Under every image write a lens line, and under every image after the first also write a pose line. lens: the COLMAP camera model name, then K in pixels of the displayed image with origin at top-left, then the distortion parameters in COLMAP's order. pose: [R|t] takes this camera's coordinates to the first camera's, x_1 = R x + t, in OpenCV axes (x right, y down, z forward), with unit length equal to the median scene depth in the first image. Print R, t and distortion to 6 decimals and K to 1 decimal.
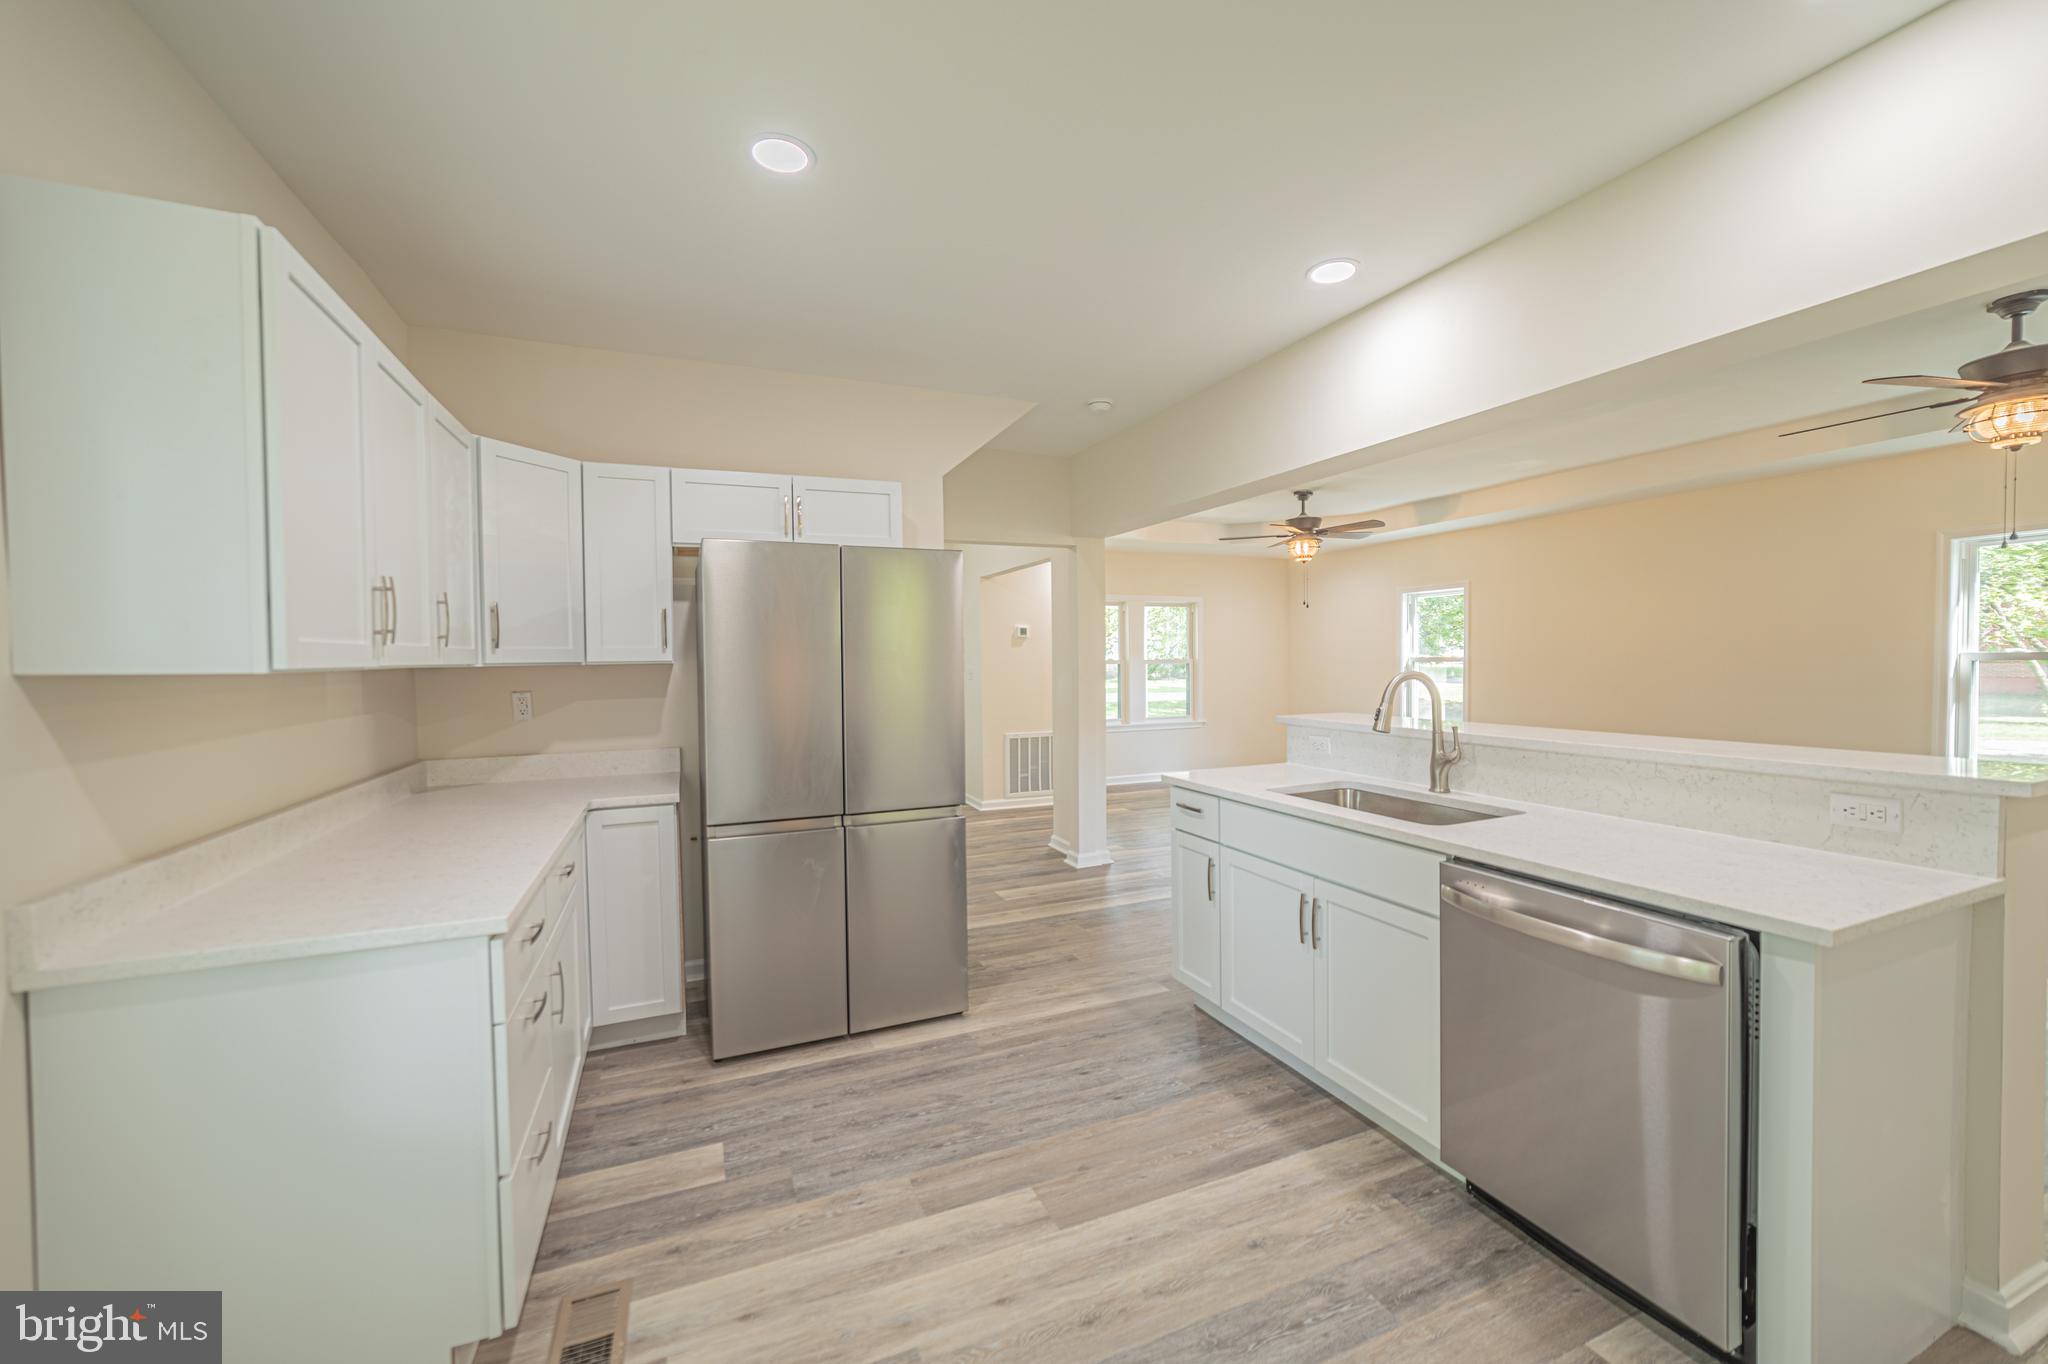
lens RADIAL K [[804.5, 0, 1023.9], [0, 804.5, 671.4], [0, 0, 1]] dist [-0.018799, 0.006750]
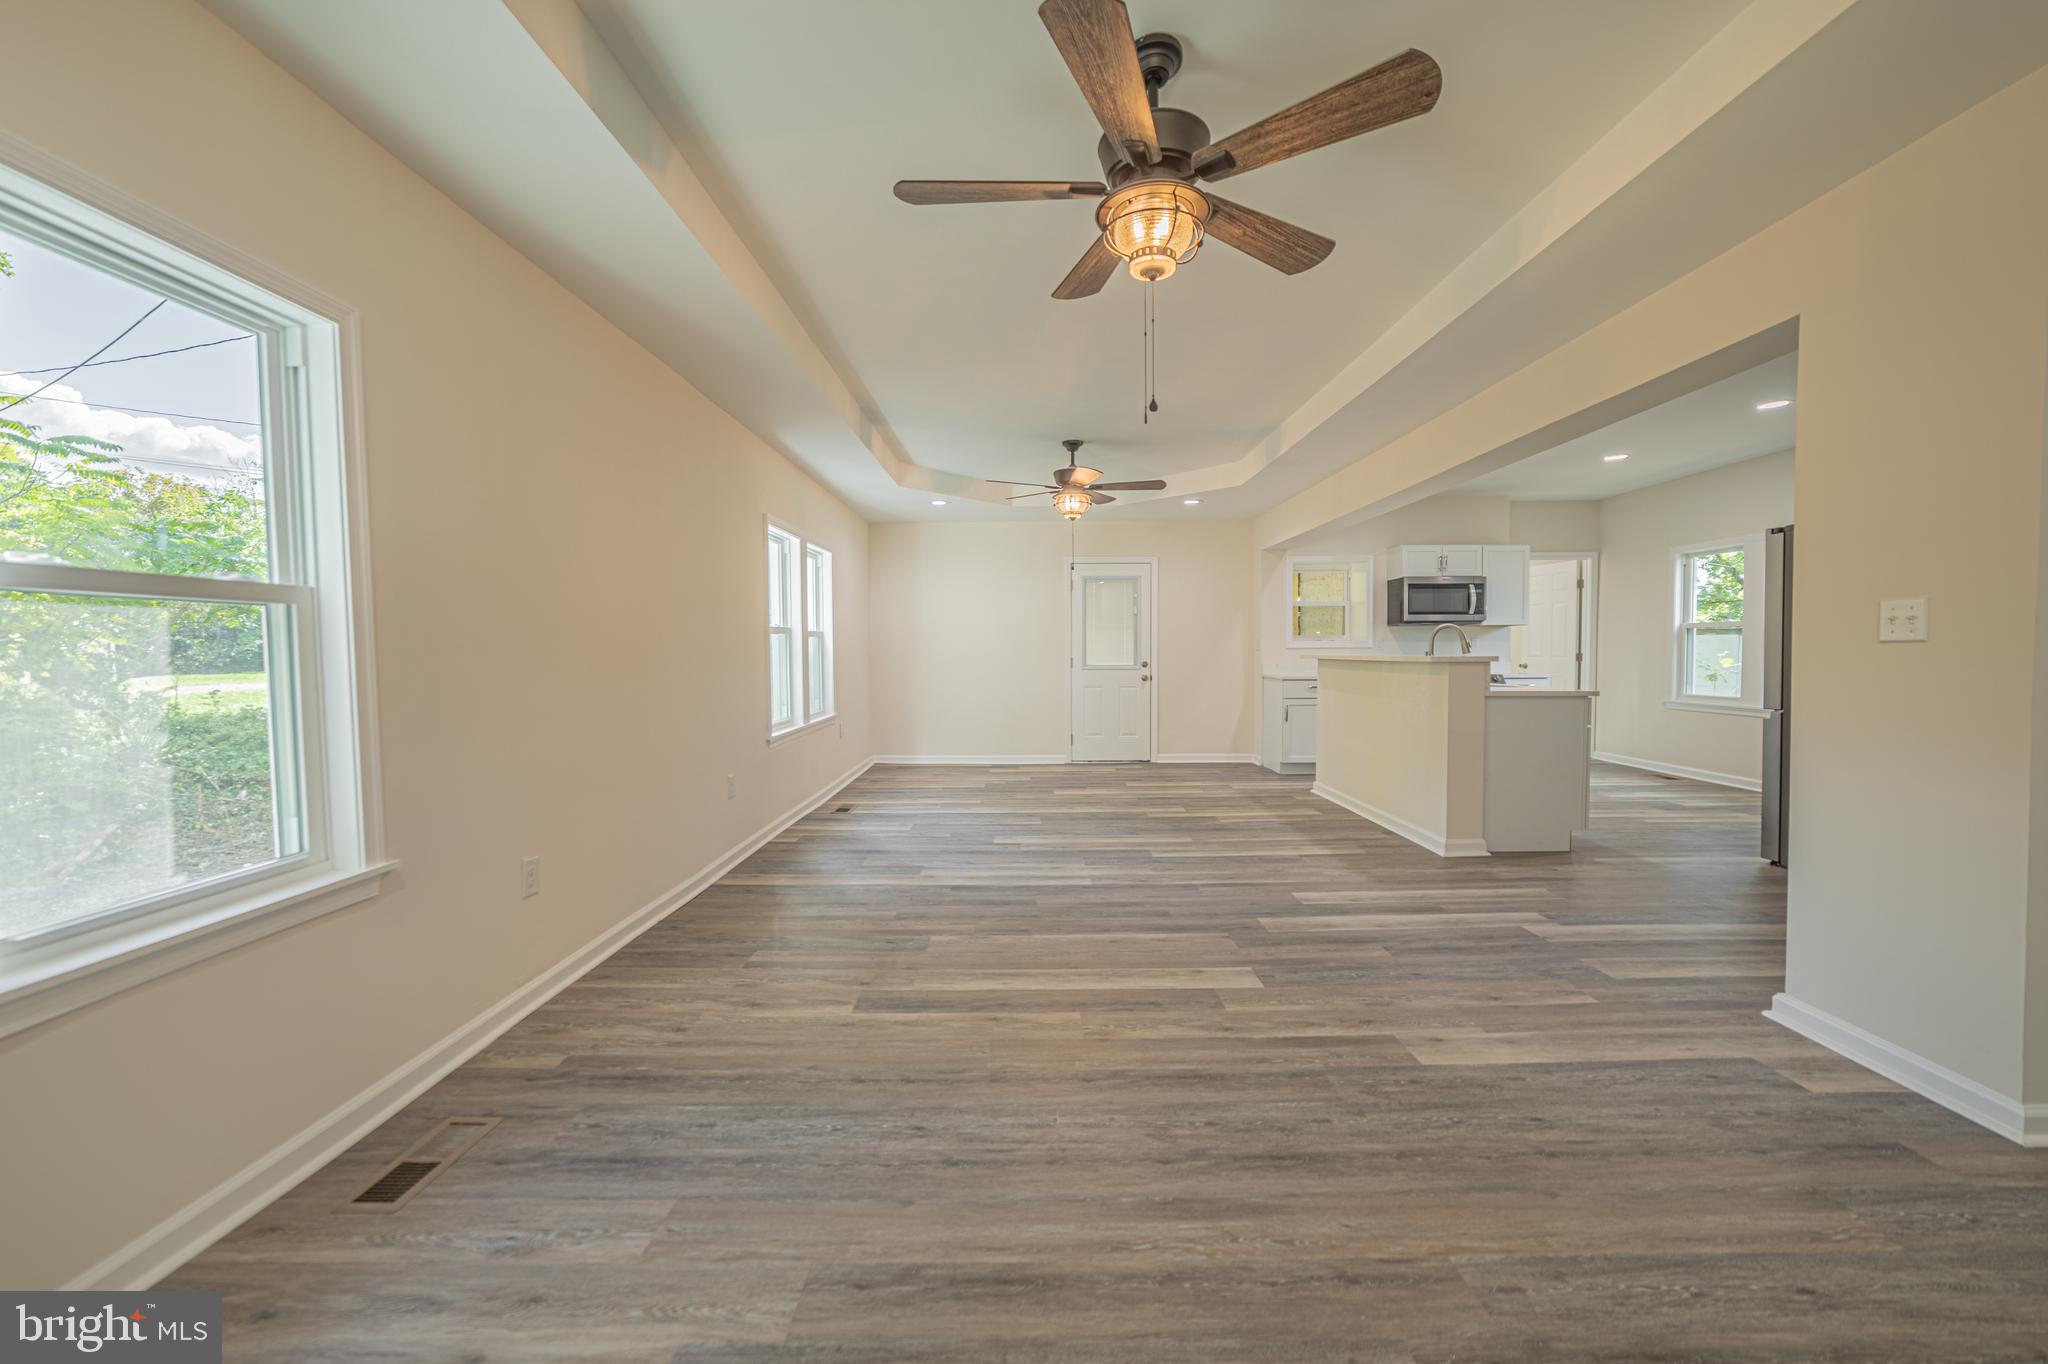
lens RADIAL K [[804.5, 0, 1024.7], [0, 804.5, 685.5], [0, 0, 1]] dist [-0.018799, 0.006750]
pose [[-0.921475, 0.001753, 0.388433, 0.668281], [0.024907, 0.998198, 0.054584, 0.016128], [-0.387637, 0.059972, -0.919859, 3.210361]]
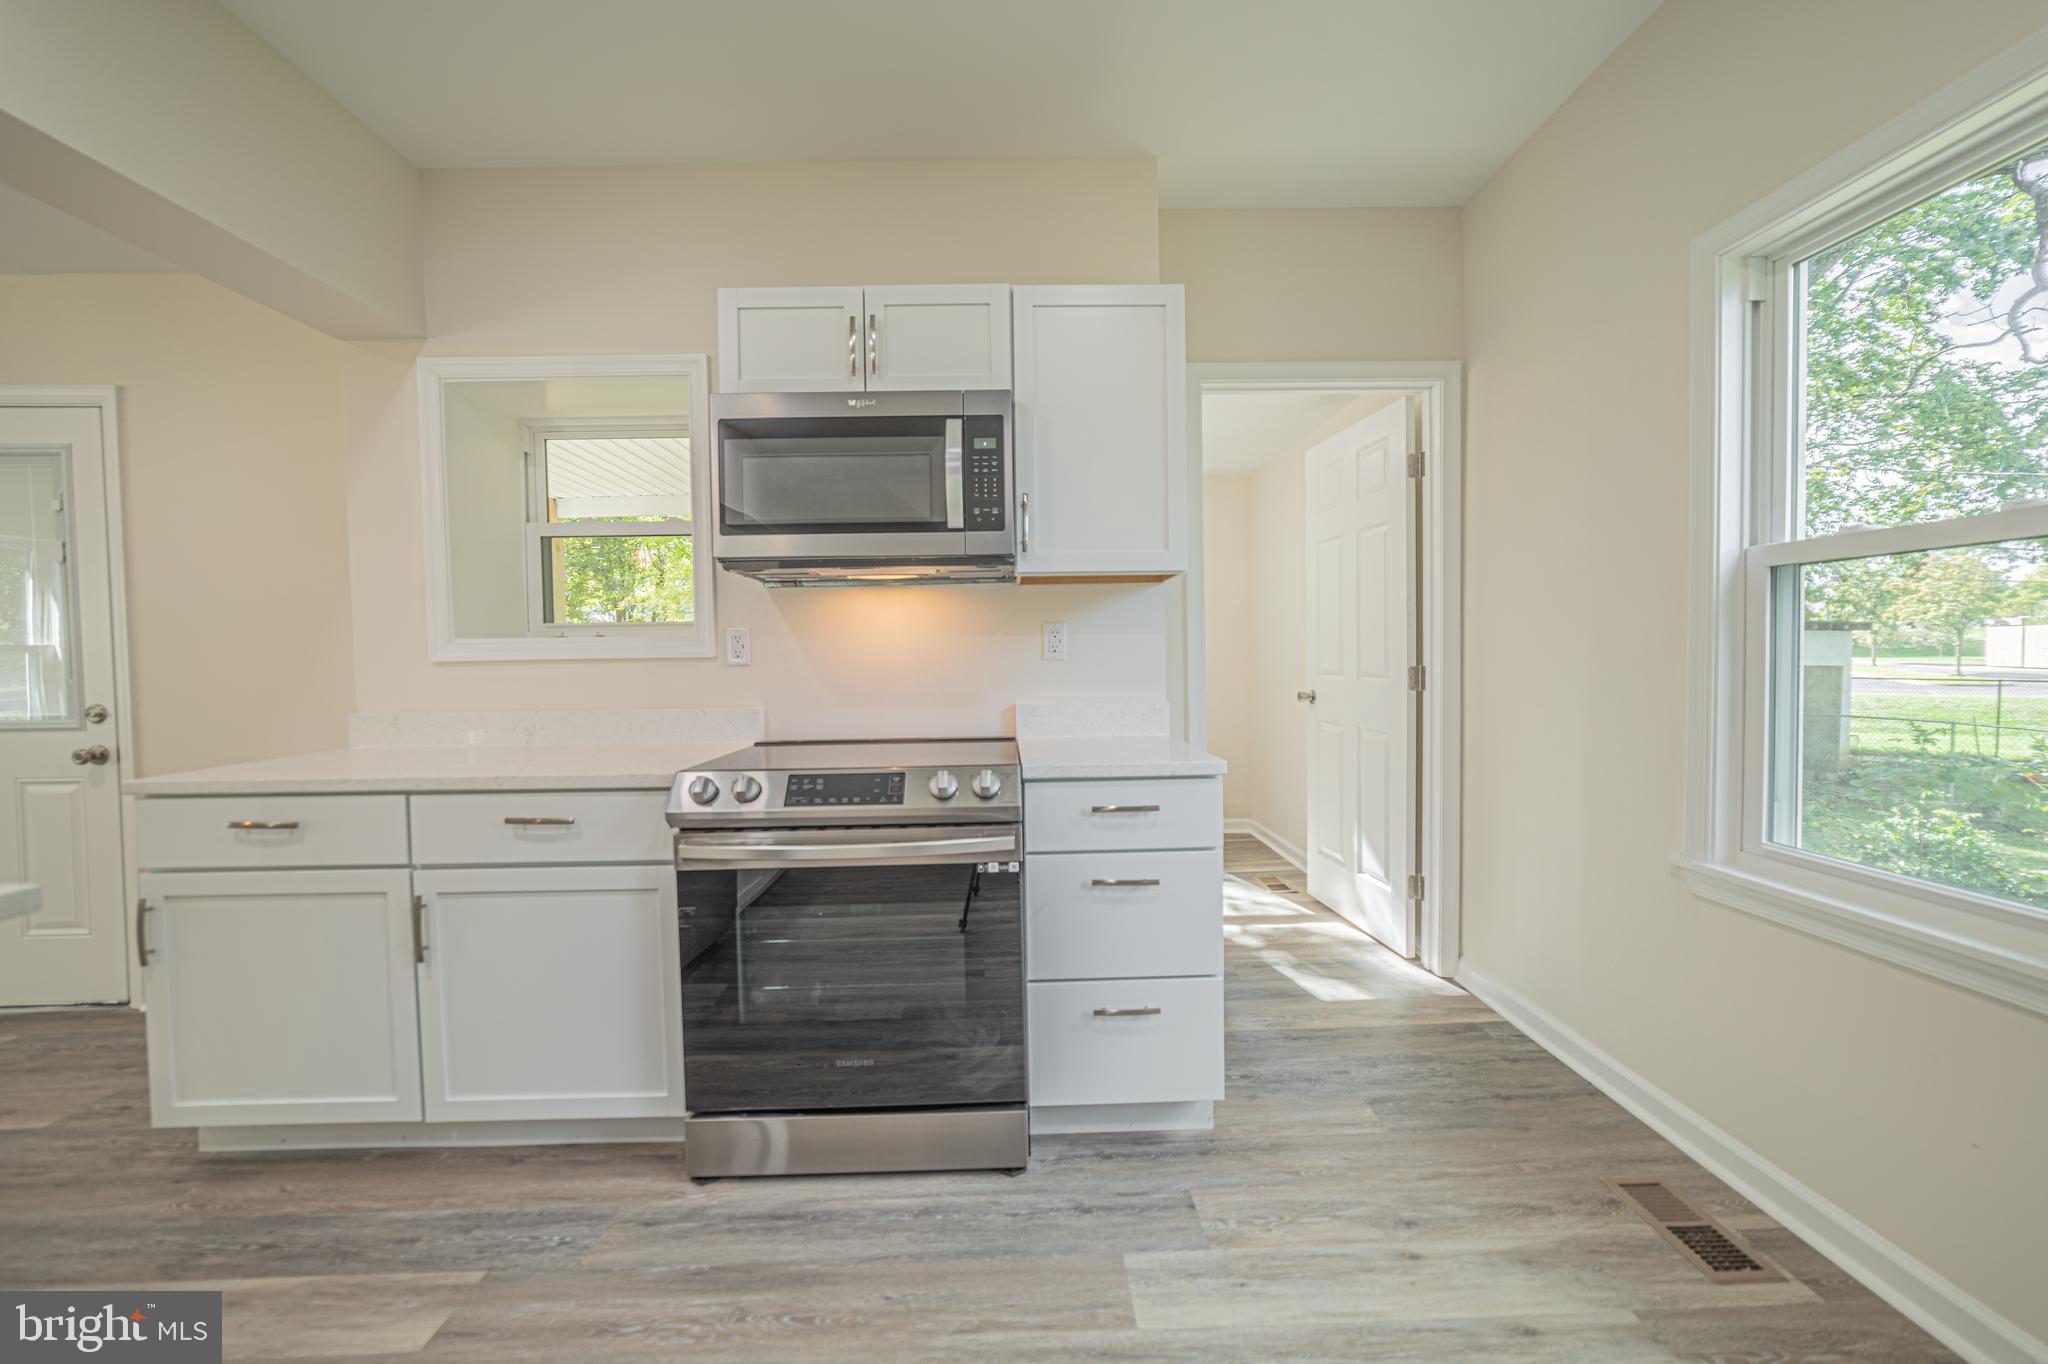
lens RADIAL K [[804.5, 0, 1025.9], [0, 804.5, 683.2], [0, 0, 1]] dist [-0.018799, 0.006750]
pose [[-0.930385, 0.016126, 0.366229, -0.030159], [0.034788, 0.998407, 0.044414, 0.071519], [-0.364930, 0.054062, -0.929464, 0.651807]]
